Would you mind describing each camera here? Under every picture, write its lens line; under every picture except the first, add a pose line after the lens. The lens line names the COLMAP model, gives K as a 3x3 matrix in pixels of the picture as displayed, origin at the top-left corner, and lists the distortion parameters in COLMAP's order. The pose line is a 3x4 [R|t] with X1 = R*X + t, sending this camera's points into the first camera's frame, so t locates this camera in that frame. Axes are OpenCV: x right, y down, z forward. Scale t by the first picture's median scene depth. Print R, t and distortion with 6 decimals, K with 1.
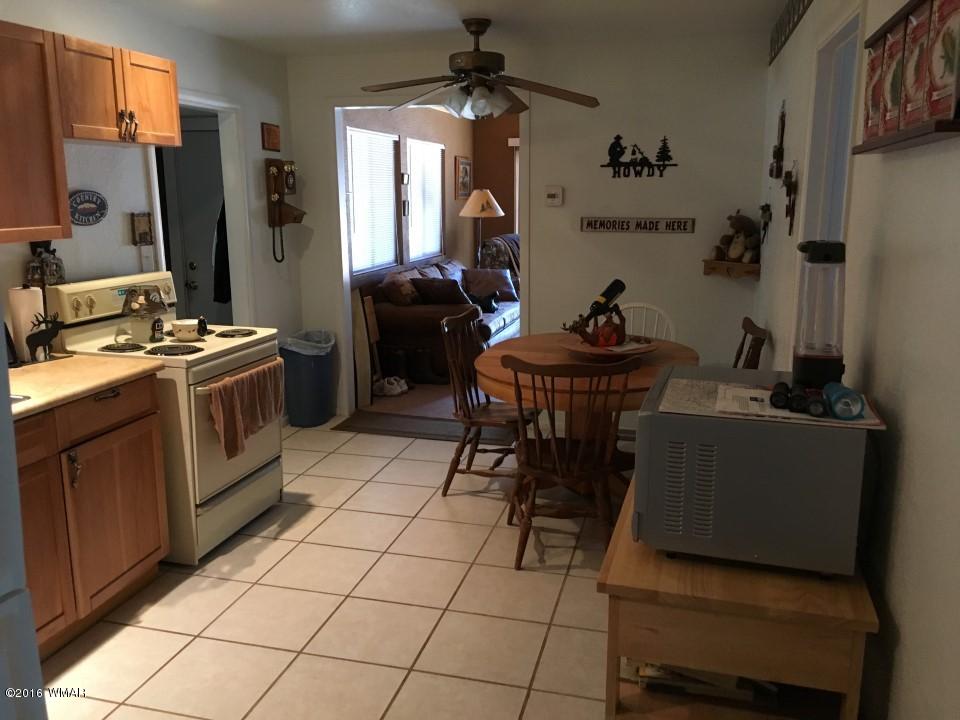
lens RADIAL K [[799.0, 0, 480.0], [0, 799.0, 359.2], [0, 0, 1]] dist [0.011539, 0.003417]
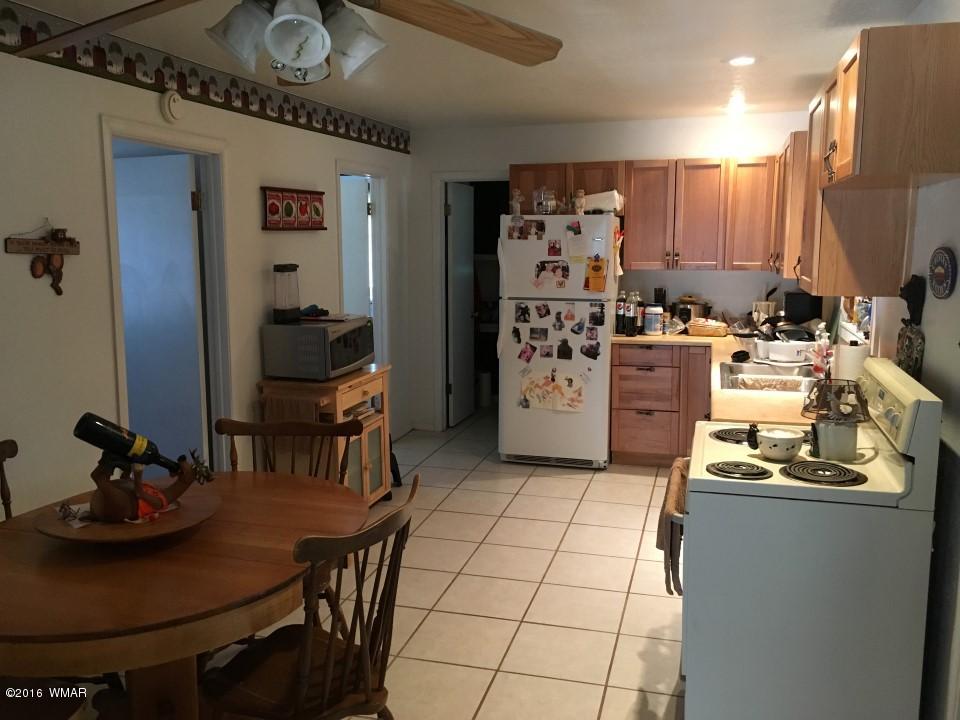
lens RADIAL K [[799.0, 0, 480.9], [0, 799.0, 358.4], [0, 0, 1]] dist [0.011539, 0.003417]
pose [[-0.999674, 0.000538, 0.025513, -0.122547], [0.009238, 0.939594, 0.342167, -0.350706], [-0.023788, 0.342291, -0.939293, 1.655539]]
